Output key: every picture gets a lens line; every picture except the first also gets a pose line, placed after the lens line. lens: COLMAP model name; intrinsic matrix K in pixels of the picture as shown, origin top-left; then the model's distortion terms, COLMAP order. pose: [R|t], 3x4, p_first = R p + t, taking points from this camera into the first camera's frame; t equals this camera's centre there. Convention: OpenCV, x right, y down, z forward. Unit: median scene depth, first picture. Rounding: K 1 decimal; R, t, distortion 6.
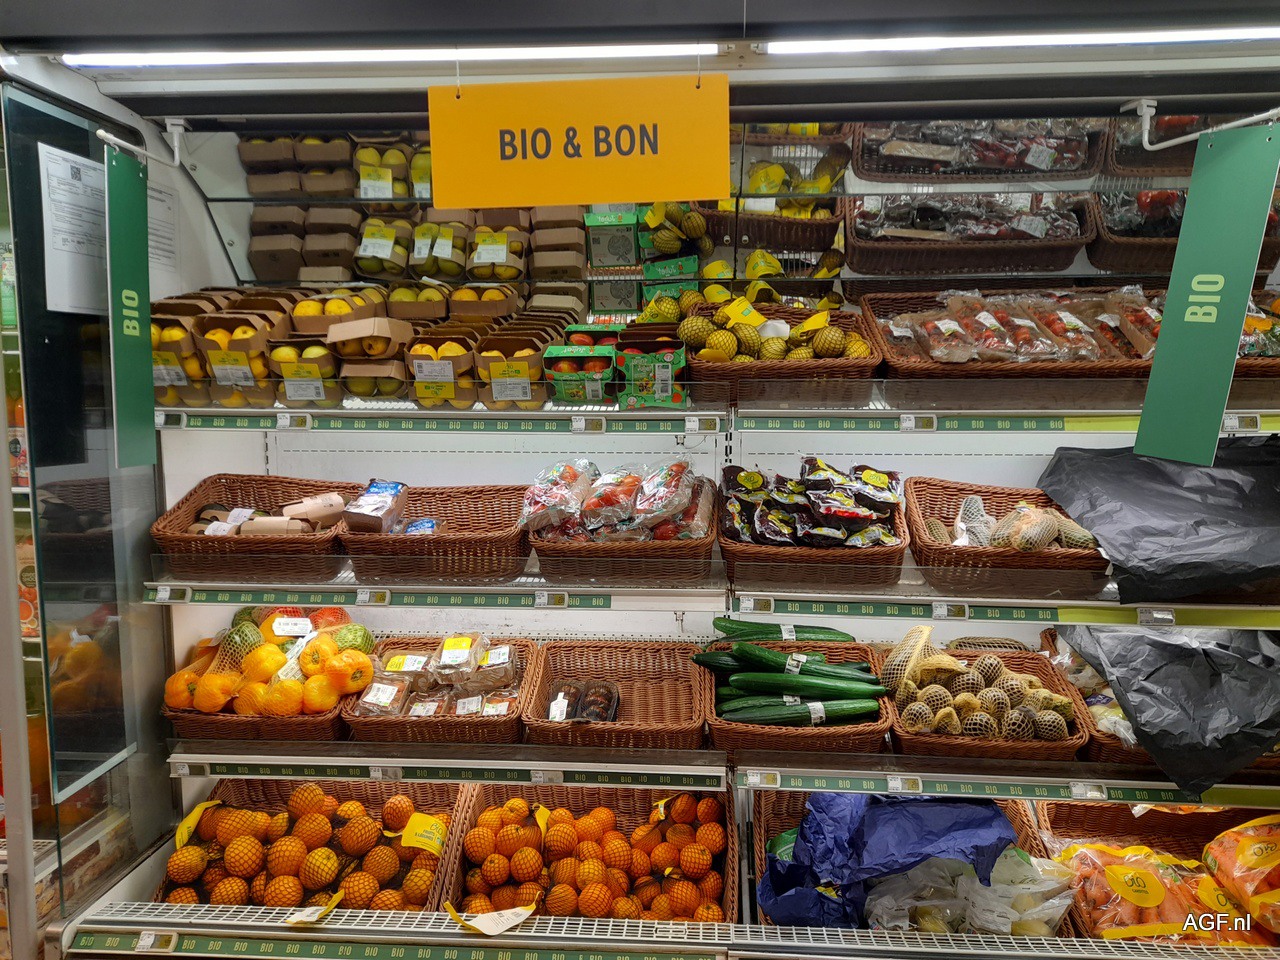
lens RADIAL K [[939.6, 0, 643.9], [0, 939.6, 477.4], [0, 0, 1]] dist [0.042100, -0.035055]
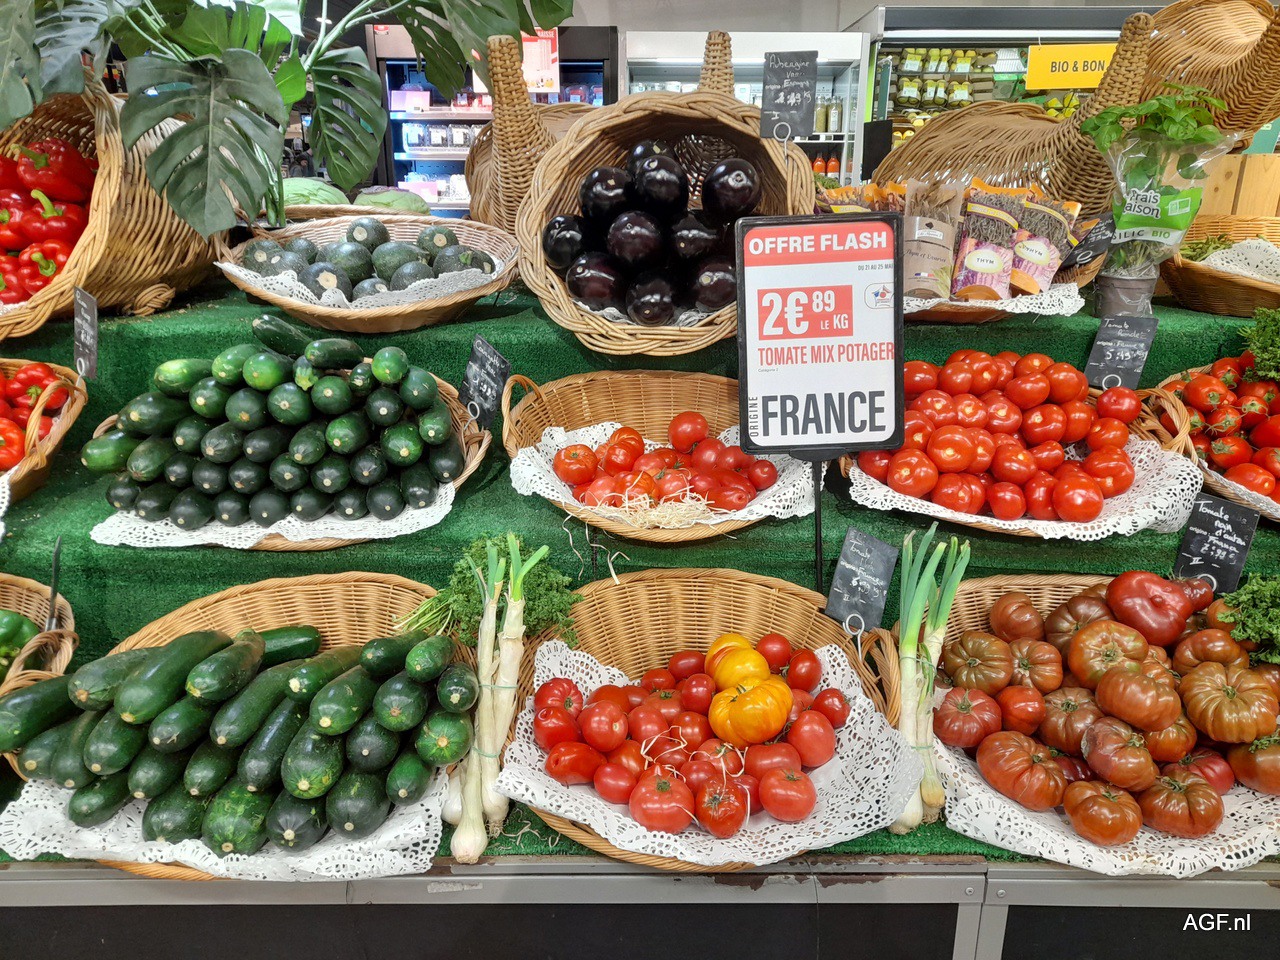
lens RADIAL K [[939.6, 0, 644.4], [0, 939.6, 477.4], [0, 0, 1]] dist [0.042100, -0.035055]
pose [[0.997632, -0.019317, 0.066015, -1.336528], [0.004884, 0.977224, 0.212154, 0.218806], [-0.068609, -0.211329, 0.975004, -1.700188]]
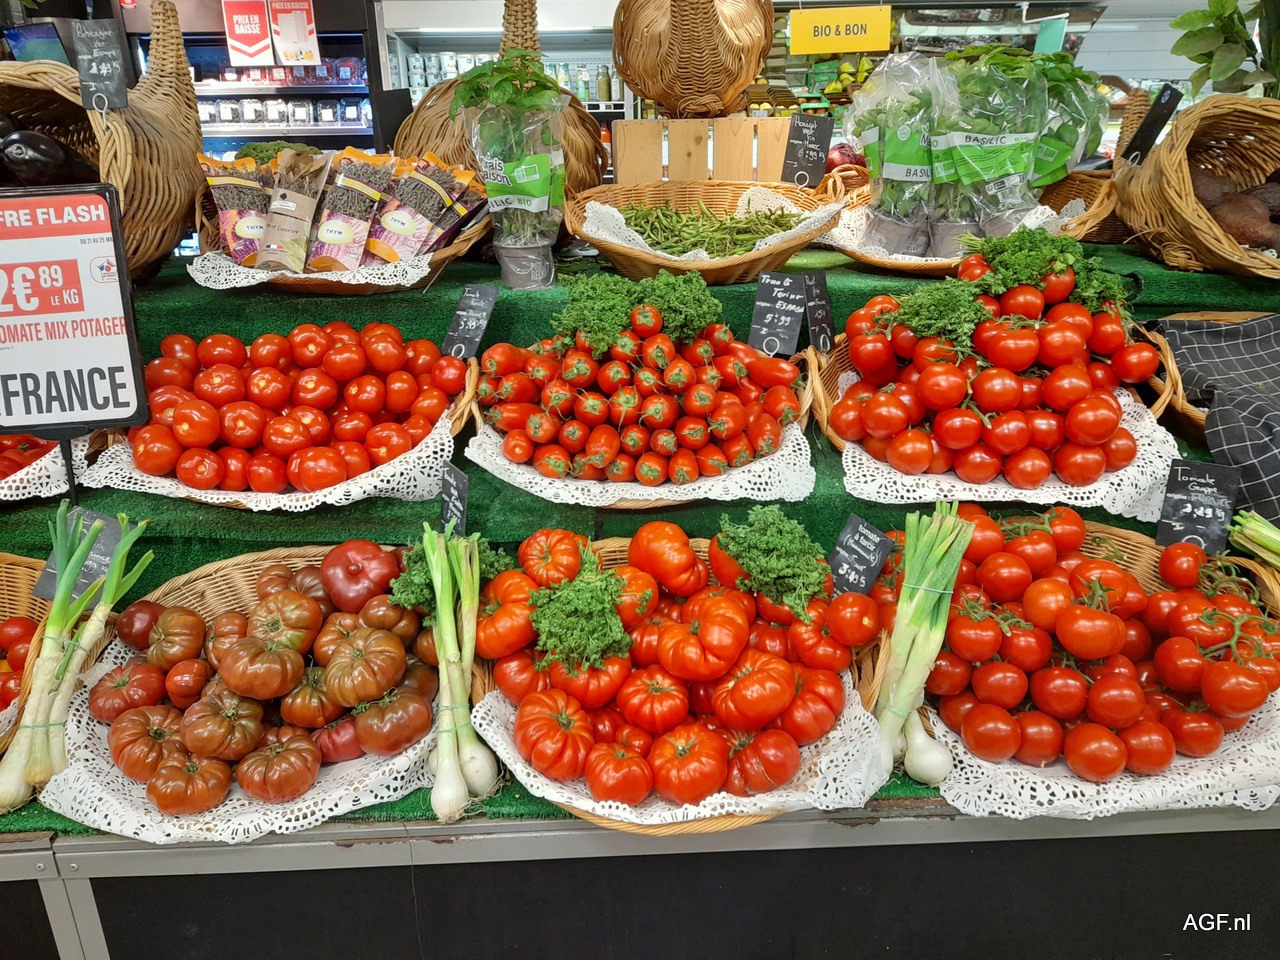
lens RADIAL K [[939.6, 0, 640.6], [0, 939.6, 475.6], [0, 0, 1]] dist [0.042100, -0.035055]
pose [[0.994392, -0.052739, 0.091670, -0.841842], [0.029646, 0.971039, 0.237073, 0.228772], [-0.101518, -0.233026, 0.967157, -1.741957]]
